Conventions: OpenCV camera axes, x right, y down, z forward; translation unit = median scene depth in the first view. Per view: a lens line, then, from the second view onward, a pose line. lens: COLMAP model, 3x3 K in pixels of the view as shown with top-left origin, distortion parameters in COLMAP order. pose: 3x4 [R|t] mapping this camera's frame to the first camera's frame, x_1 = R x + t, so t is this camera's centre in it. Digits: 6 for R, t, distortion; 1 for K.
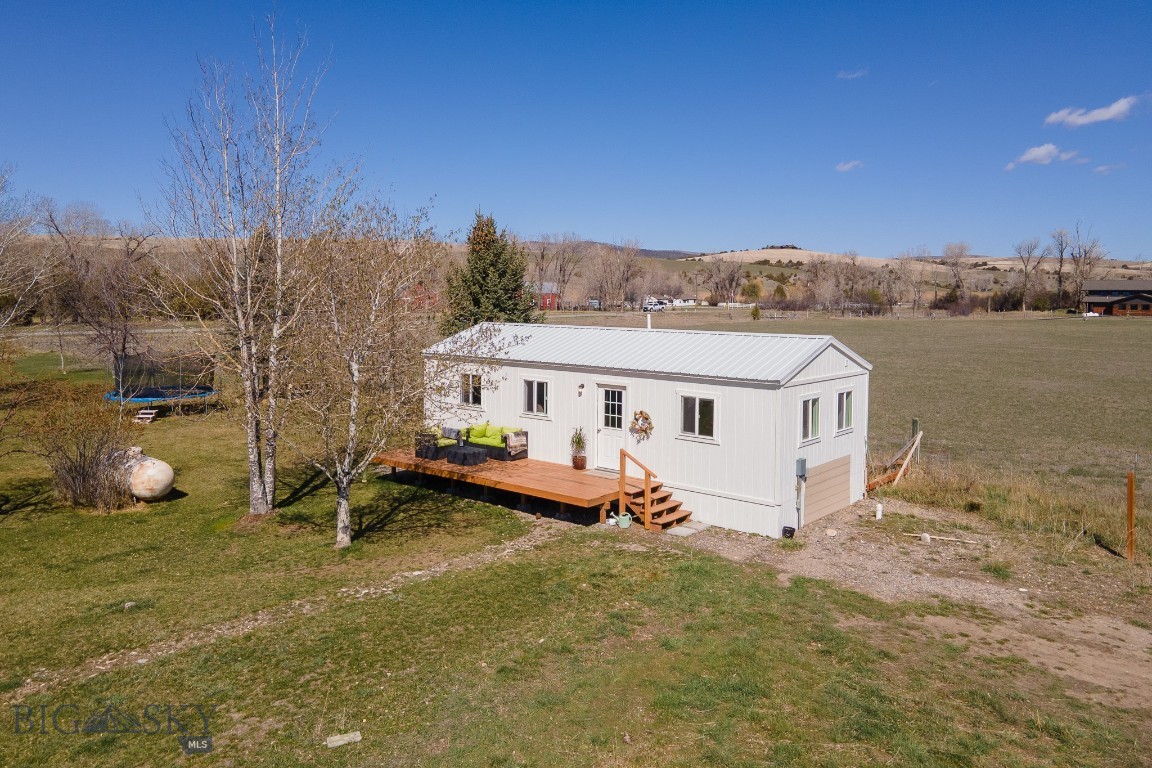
lens RADIAL K [[852.9, 0, 574.3], [0, 852.9, 307.0], [0, 0, 1]] dist [-0.009292, 0.090597]
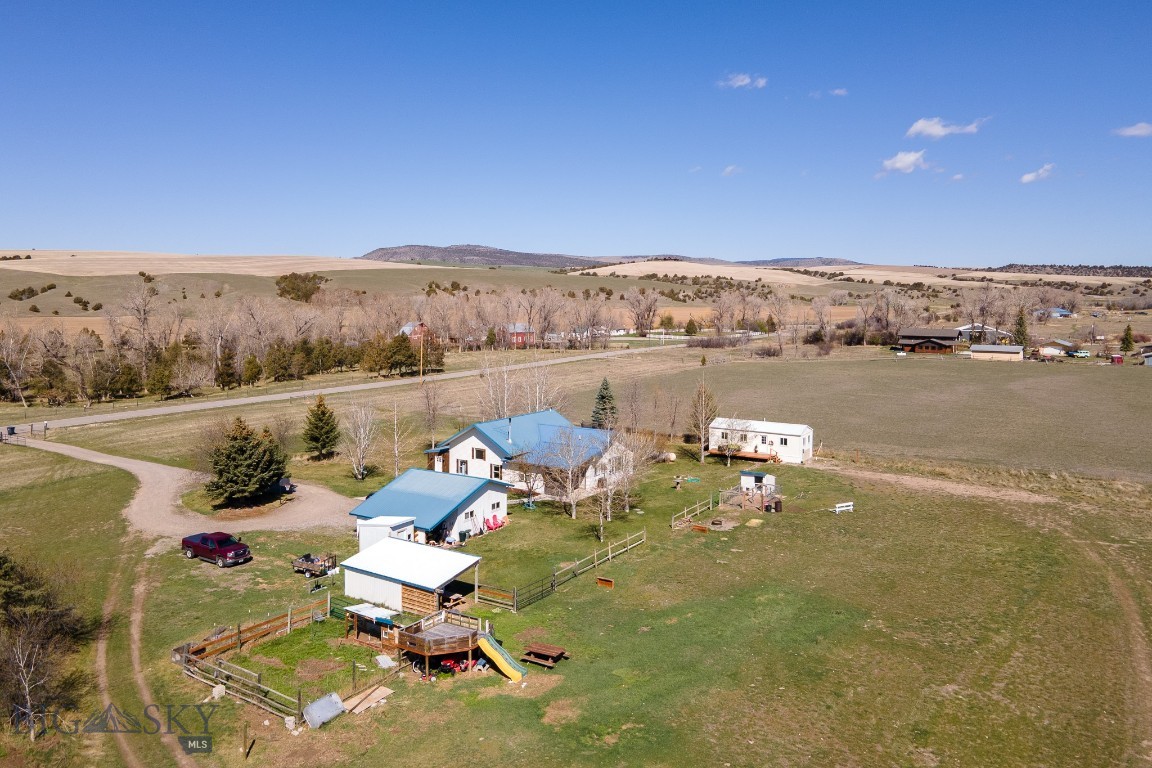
lens RADIAL K [[830.8, 0, 575.3], [0, 830.8, 340.9], [0, 0, 1]] dist [0.044461, 0.000015]
pose [[0.990335, -0.017308, 0.137613, -1.657760], [0.012278, 0.999228, 0.037315, -0.635857], [-0.138152, -0.035265, 0.989783, -3.535929]]
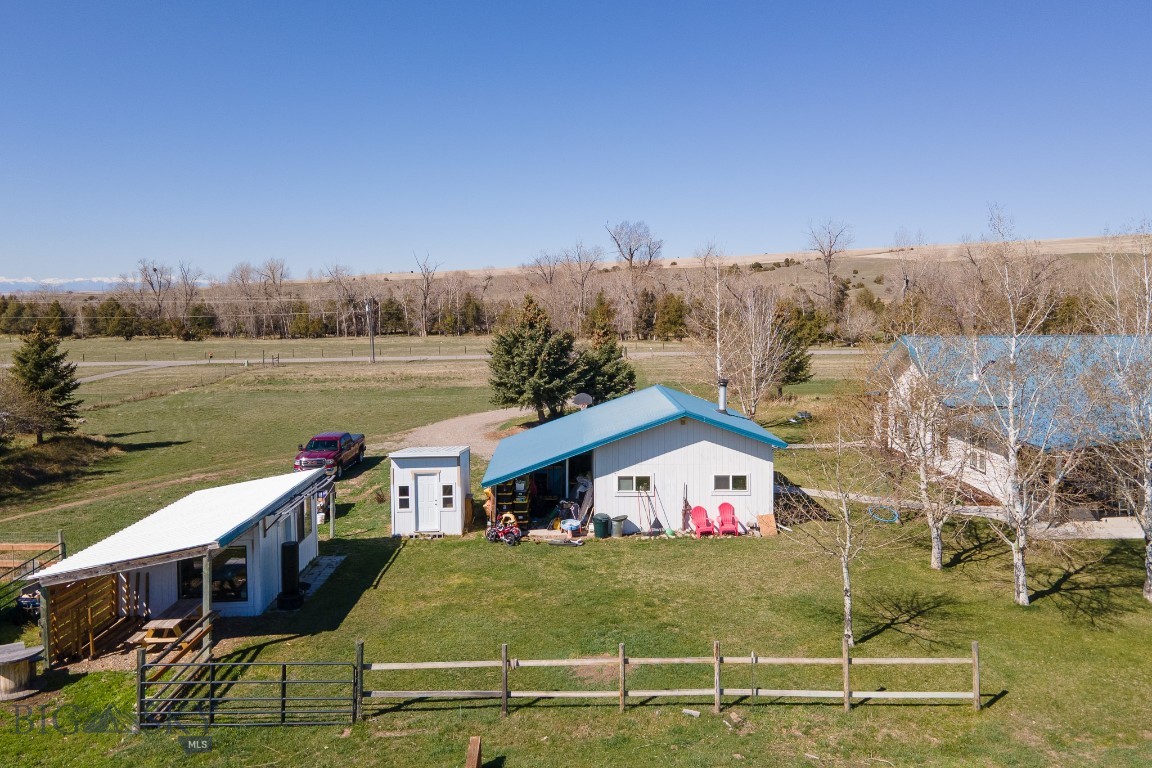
lens RADIAL K [[830.8, 0, 575.3], [0, 830.8, 340.9], [0, 0, 1]] dist [0.044461, 0.000015]
pose [[0.670513, 0.021342, -0.741591, -0.651200], [0.002522, 0.999515, 0.031044, -0.128399], [0.741893, -0.022685, 0.670134, -1.302462]]
